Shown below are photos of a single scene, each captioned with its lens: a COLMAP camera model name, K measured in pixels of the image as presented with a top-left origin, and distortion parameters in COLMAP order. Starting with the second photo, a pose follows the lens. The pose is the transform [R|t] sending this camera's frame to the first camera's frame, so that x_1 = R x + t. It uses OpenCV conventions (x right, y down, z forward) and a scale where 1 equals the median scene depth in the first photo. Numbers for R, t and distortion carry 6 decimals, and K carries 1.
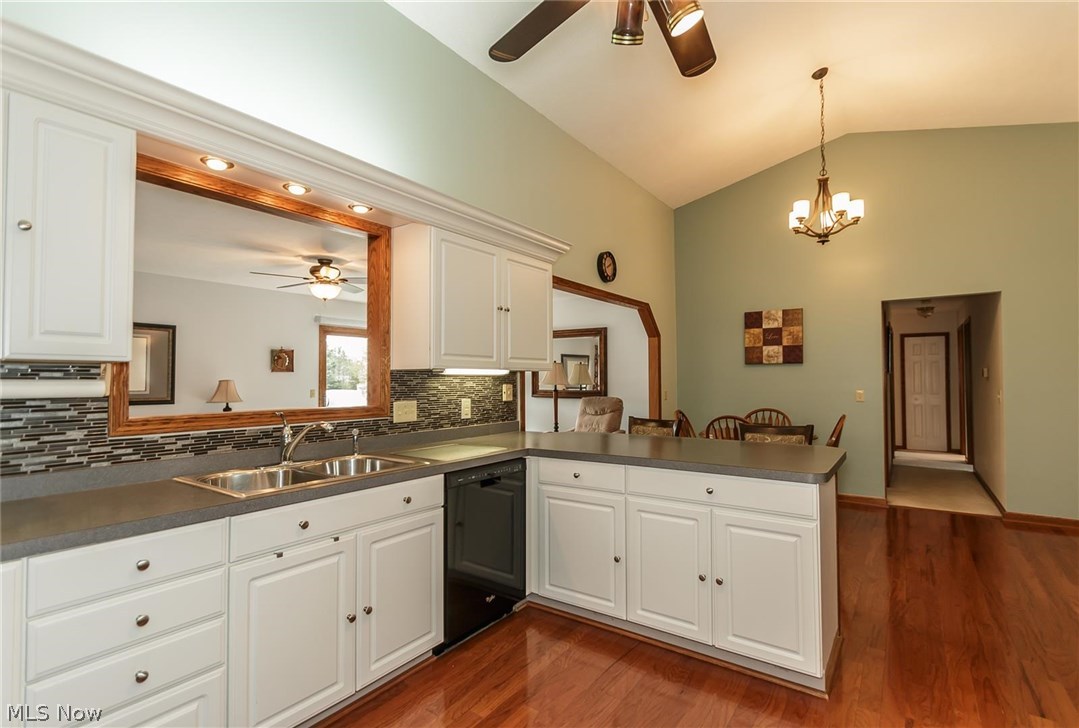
lens RADIAL K [[507.3, 0, 539.5], [0, 507.3, 364.0], [0, 0, 1]] dist [-0.018290, 0.000533]
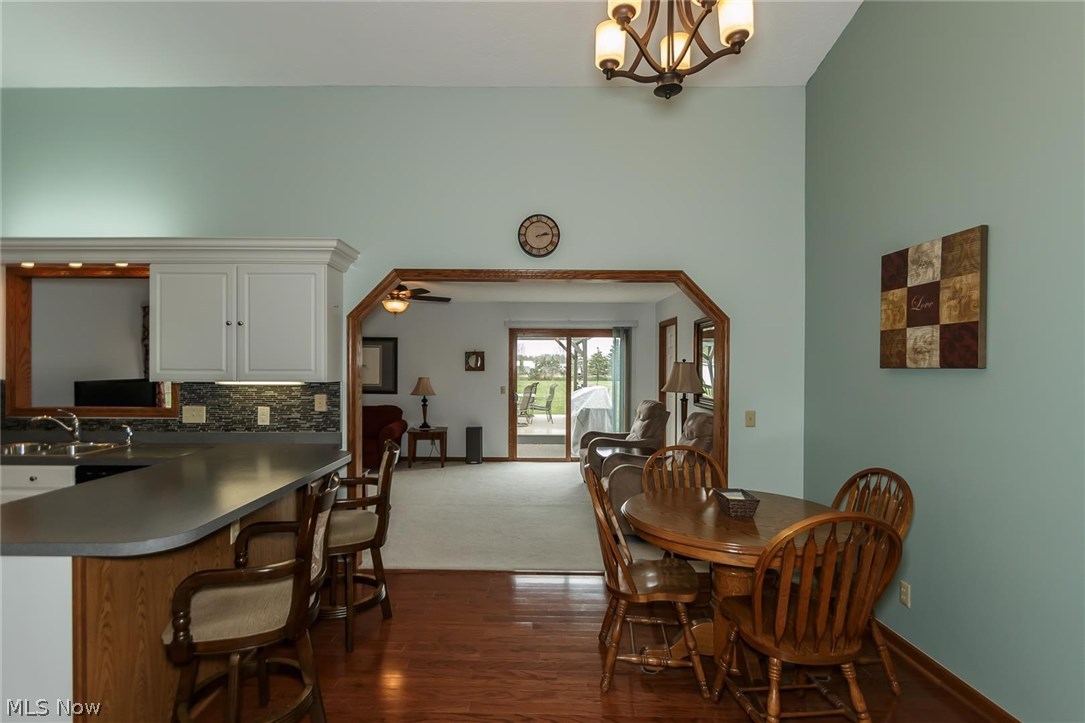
lens RADIAL K [[506.1, 0, 542.5], [0, 506.1, 361.5], [0, 0, 1]] dist [0.000038, -0.000226]
pose [[0.585588, -0.002801, -0.810604, 1.017488], [0.017039, 0.999816, 0.008854, -0.025698], [0.810430, -0.018997, 0.585528, 0.805648]]
